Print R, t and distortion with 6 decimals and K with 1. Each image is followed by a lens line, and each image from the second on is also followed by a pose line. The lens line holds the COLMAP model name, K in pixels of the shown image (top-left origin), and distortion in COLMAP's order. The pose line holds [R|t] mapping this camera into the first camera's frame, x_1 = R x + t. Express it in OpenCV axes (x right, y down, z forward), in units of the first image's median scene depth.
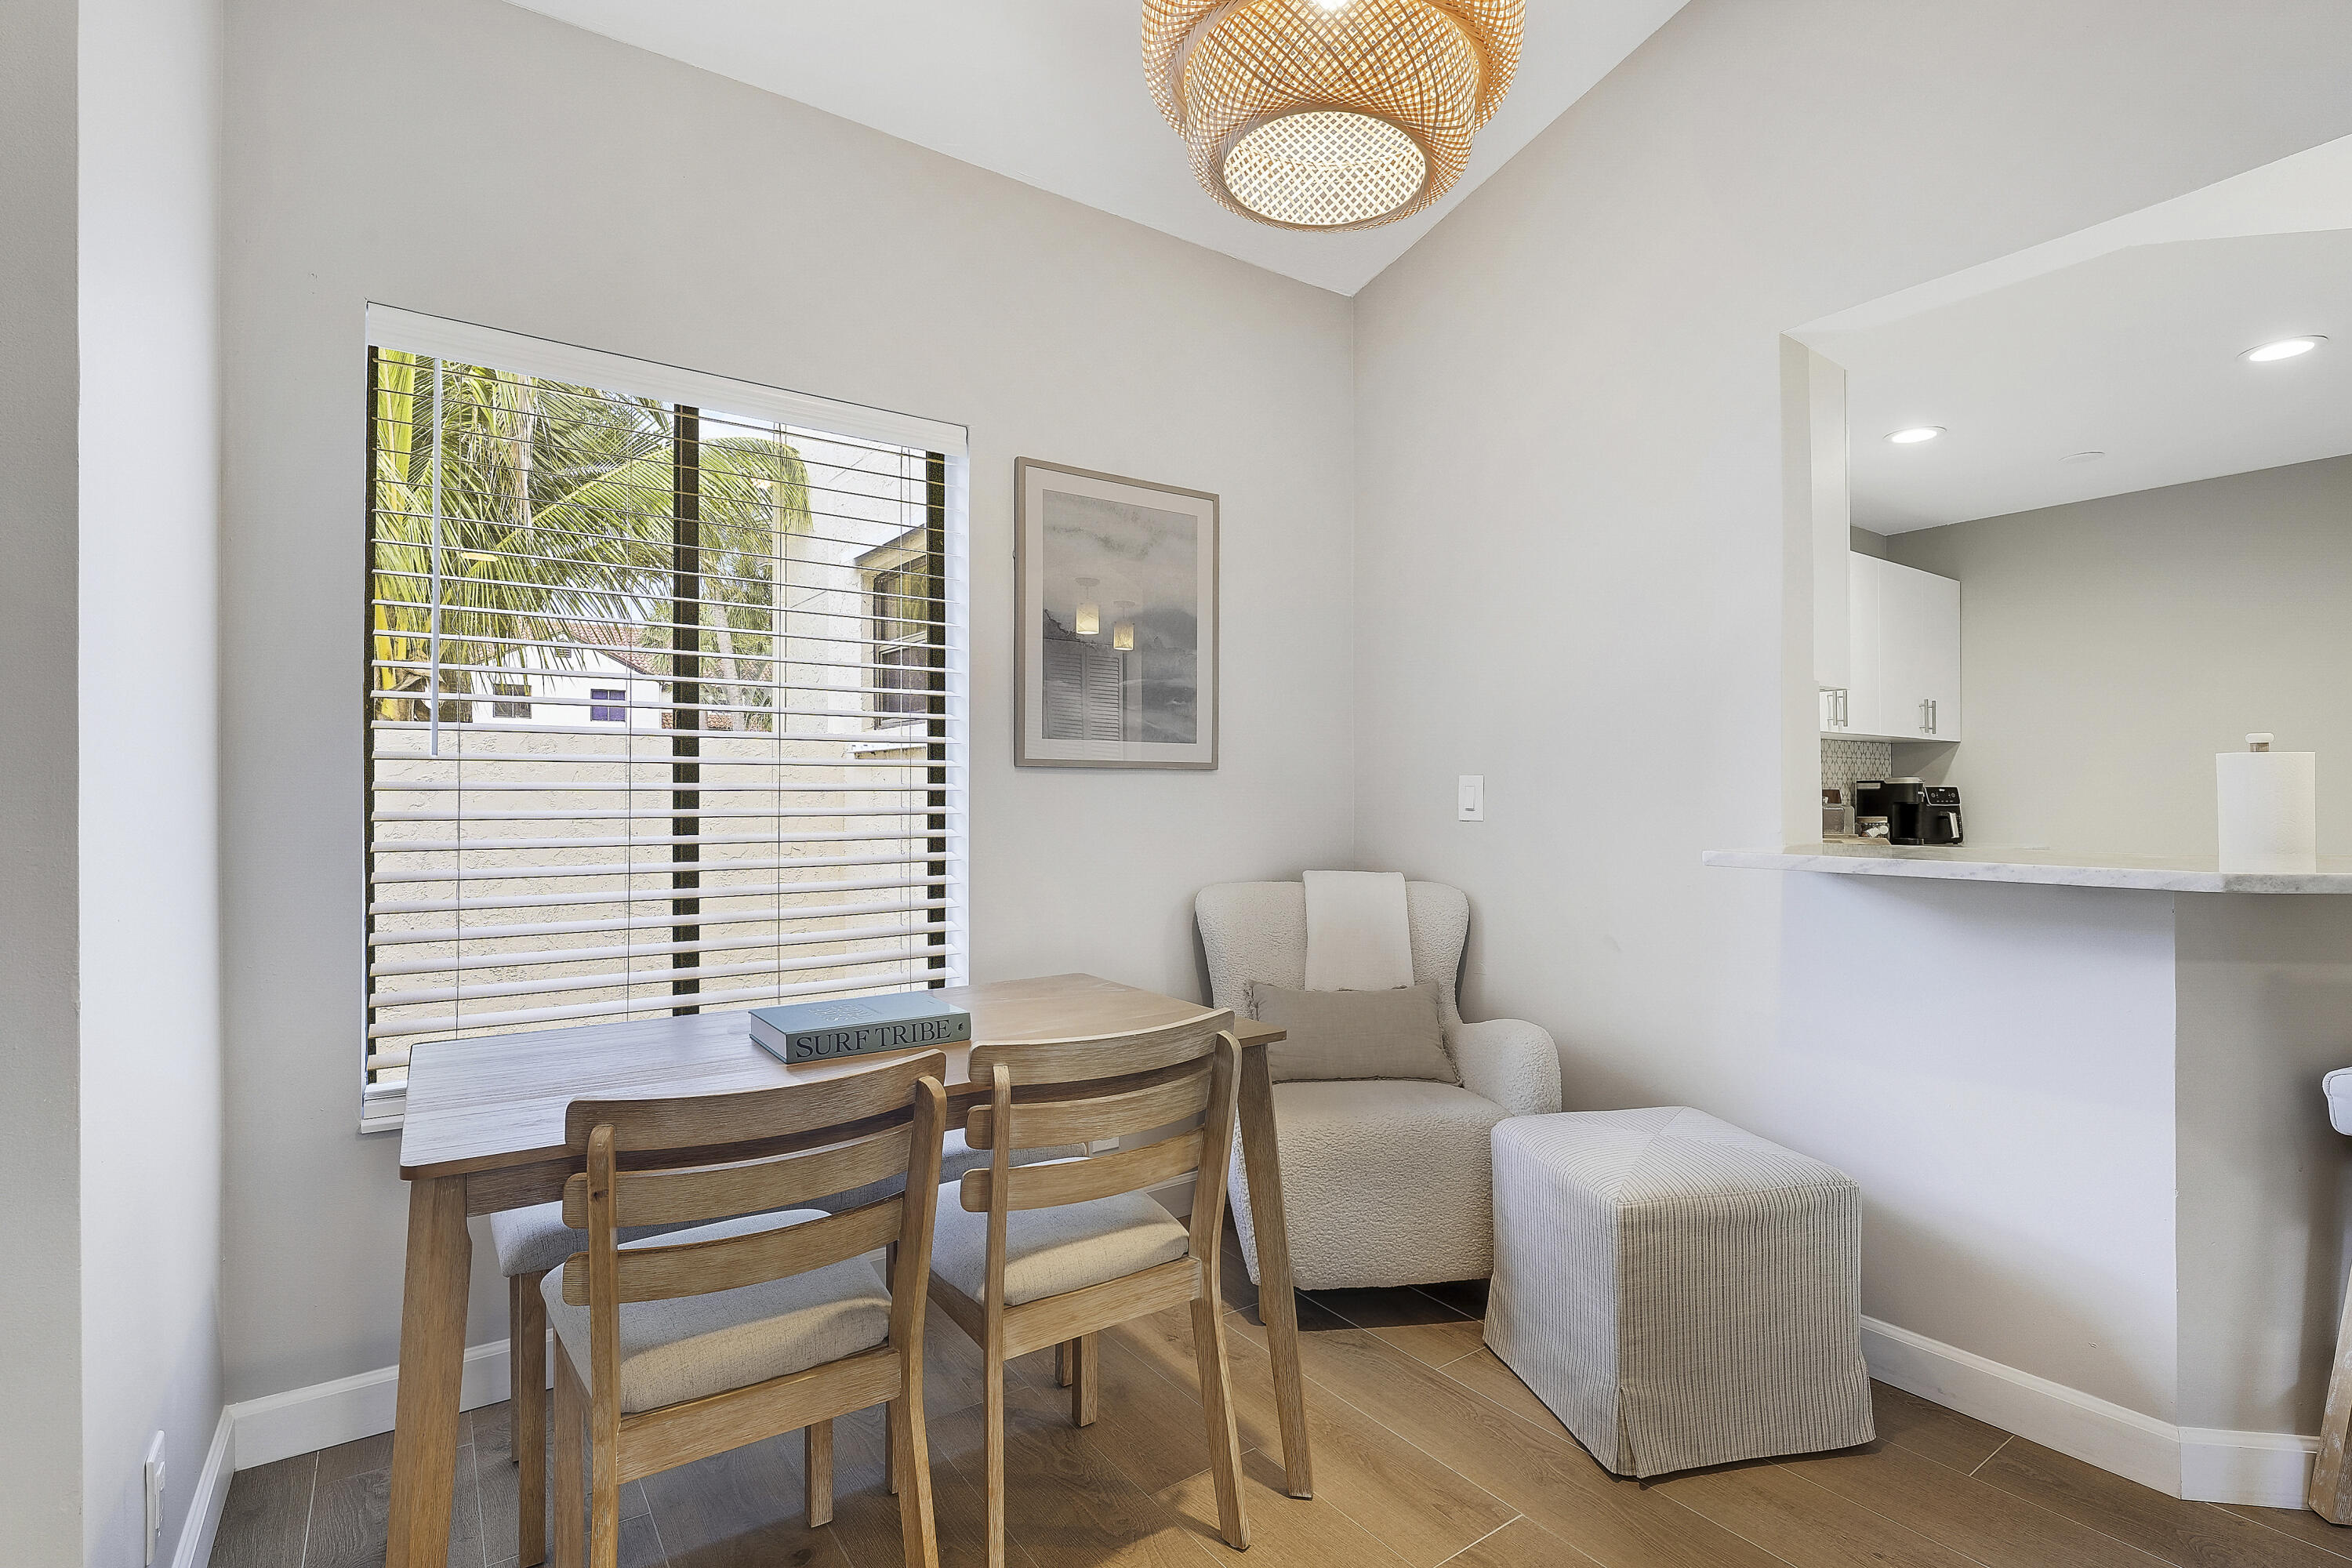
lens RADIAL K [[1068.2, 0, 1167.1], [0, 1068.2, 792.8], [0, 0, 1]] dist [-0.014983, 0.001266]
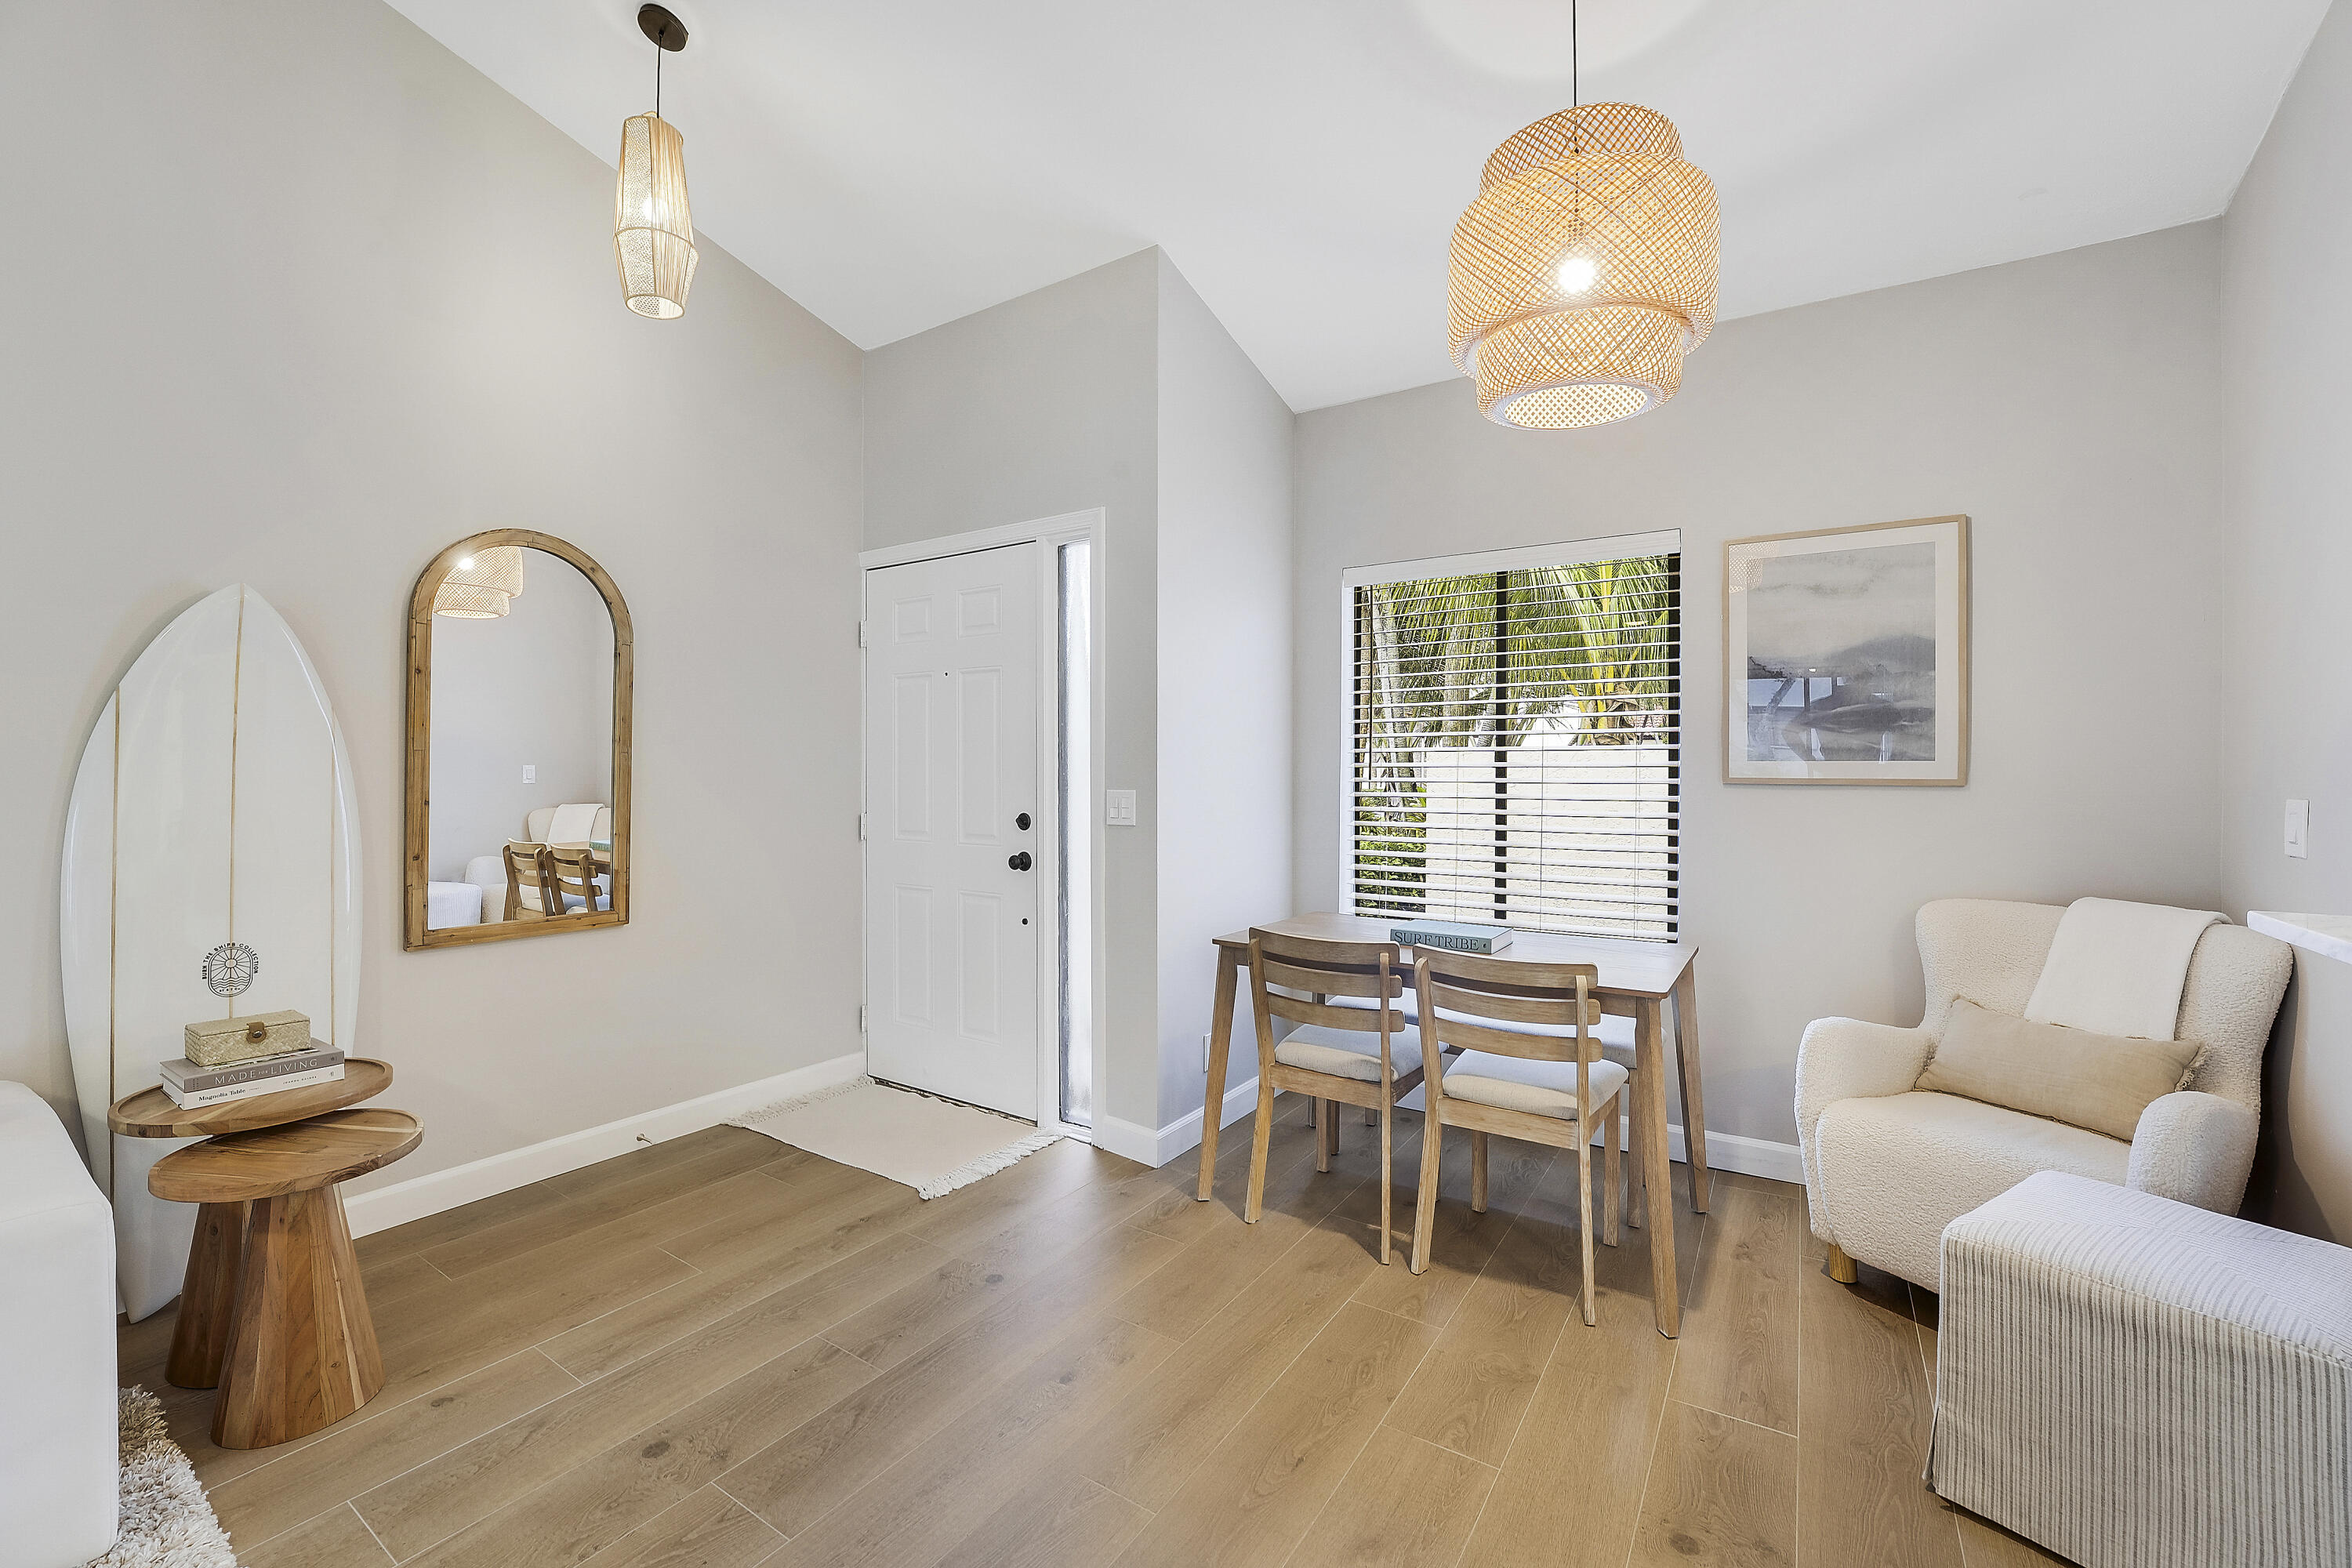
lens RADIAL K [[986.0, 0, 1184.8], [0, 986.0, 763.9], [0, 0, 1]] dist [-0.029930, 0.003374]
pose [[0.363883, -0.008191, -0.931409, 0.693360], [0.002058, 0.999966, -0.007989, -0.041052], [0.931443, 0.000990, 0.363887, -0.018237]]
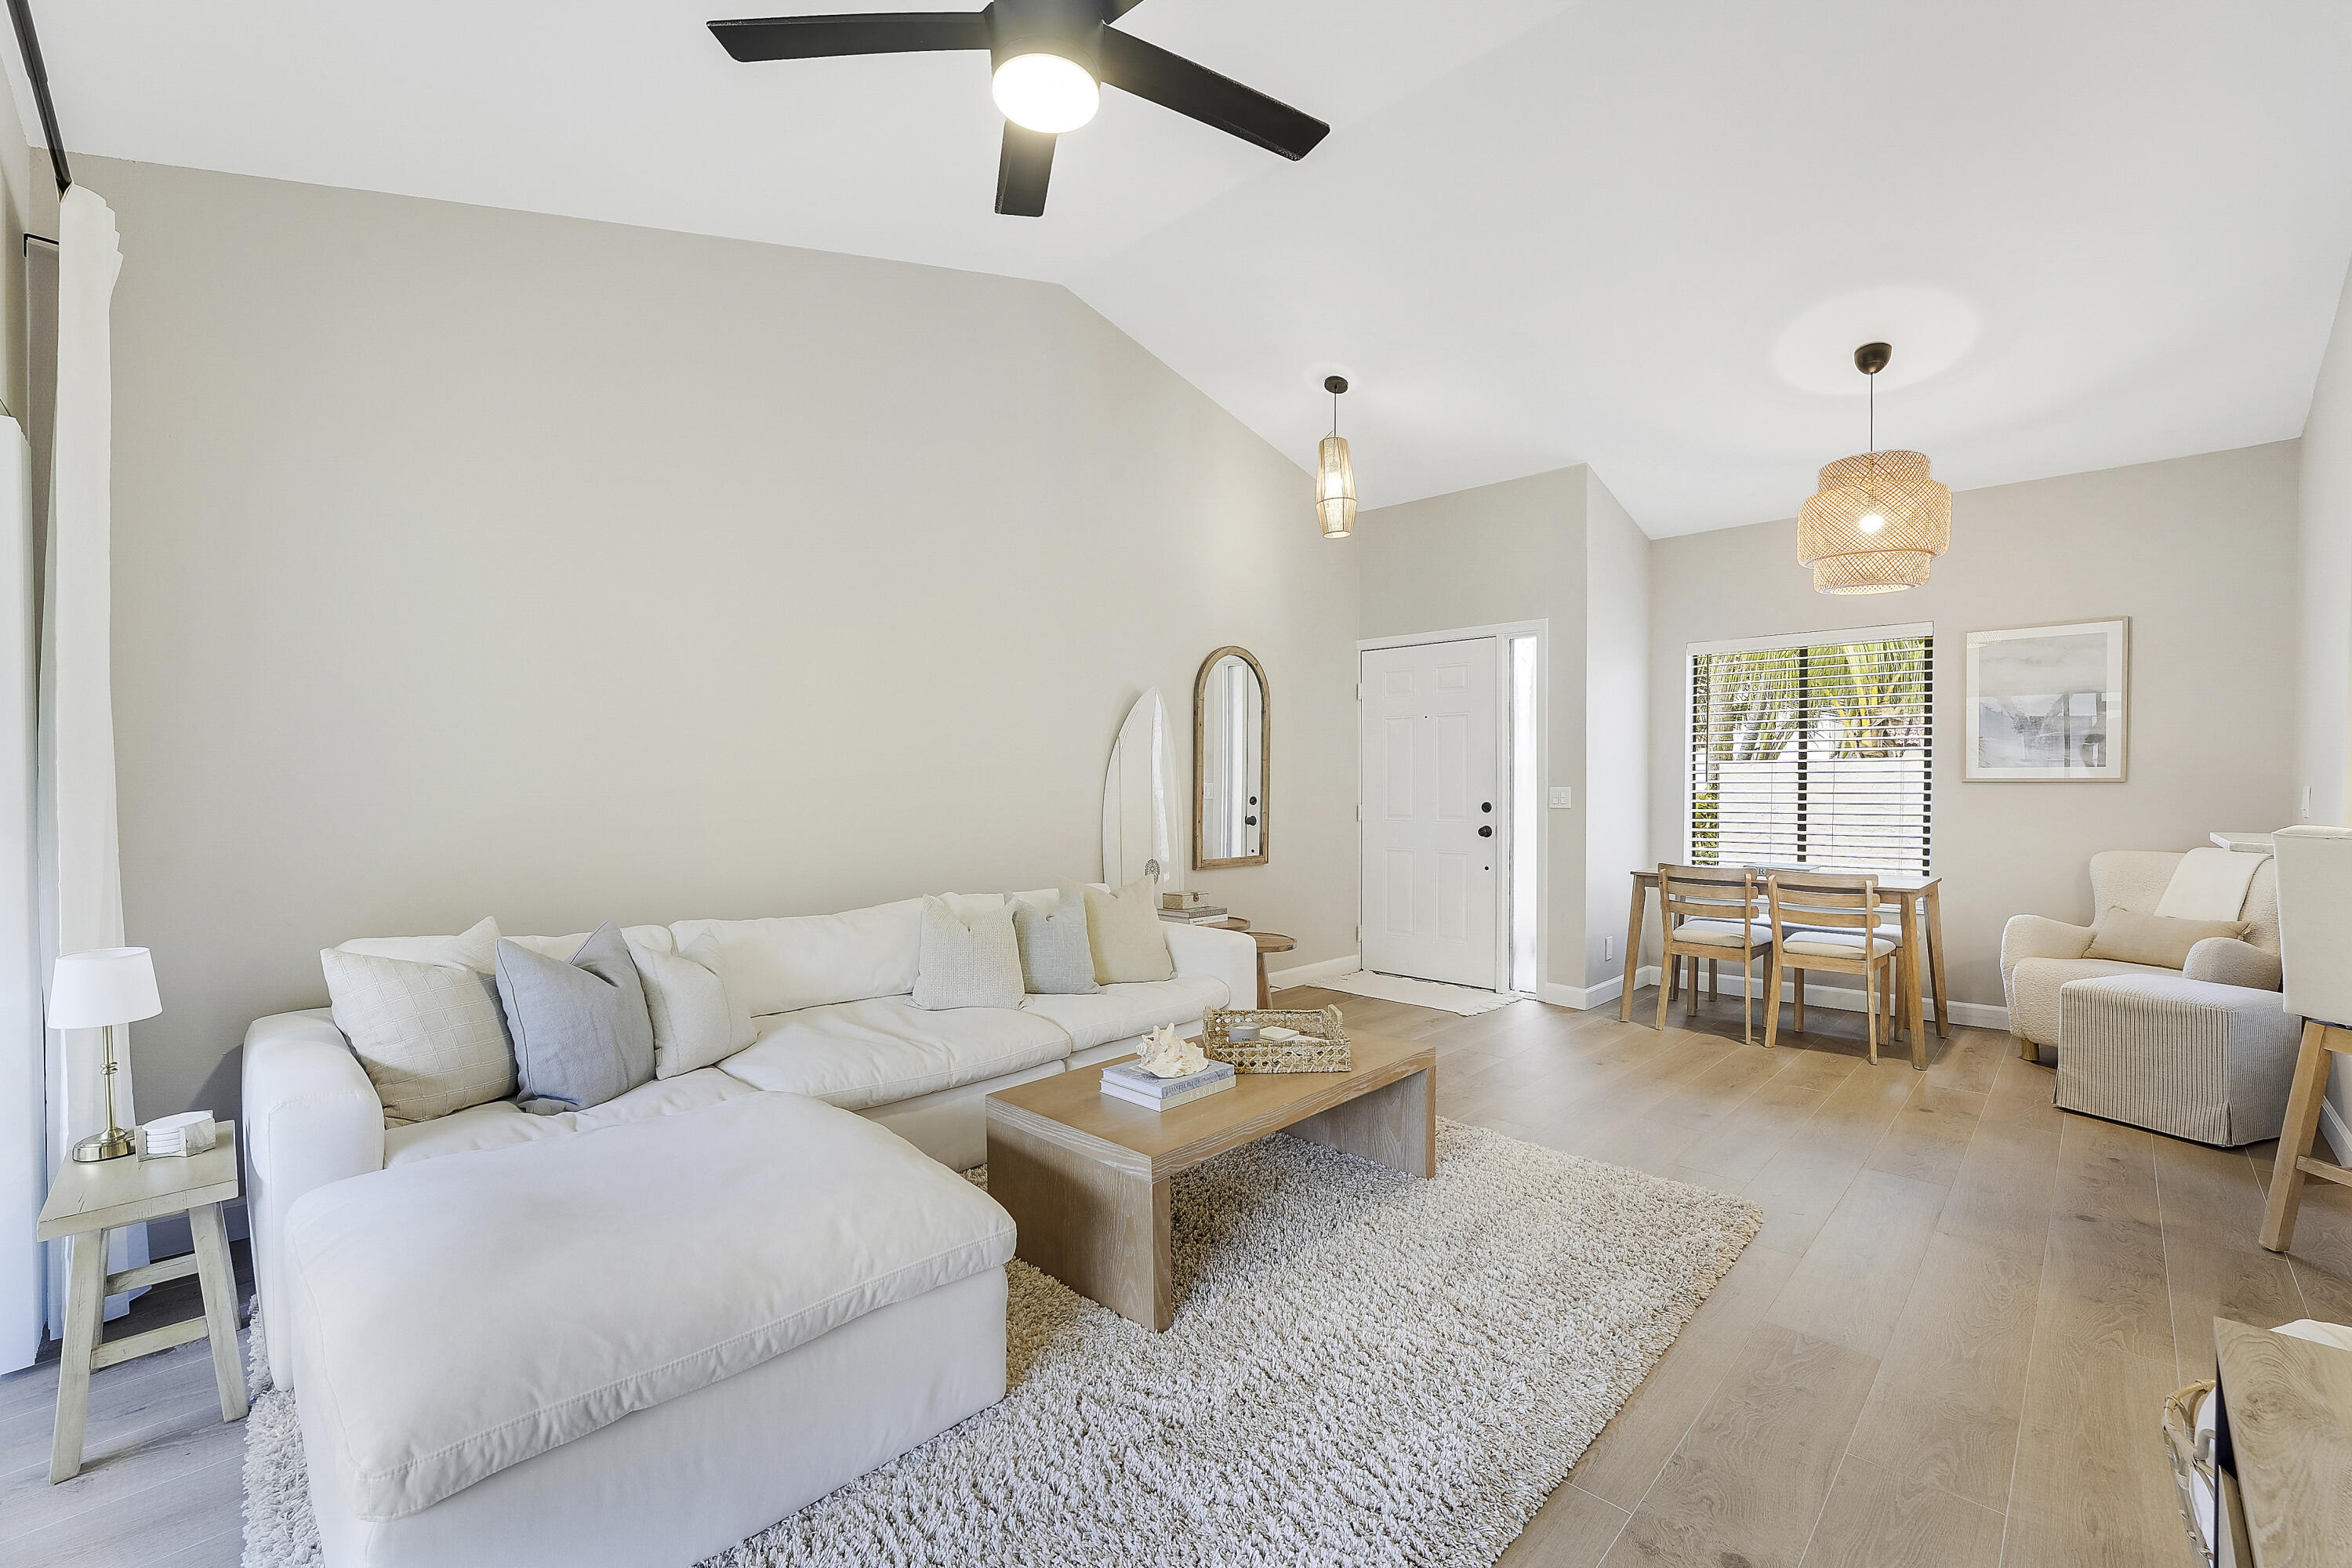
lens RADIAL K [[986.0, 0, 1173.8], [0, 986.0, 790.0], [0, 0, 1]] dist [-0.029930, 0.003374]
pose [[0.162840, 0.004272, -0.986643, 1.396202], [0.004986, 0.999974, 0.005153, -0.028168], [0.986640, -0.005758, 0.162814, -0.756833]]
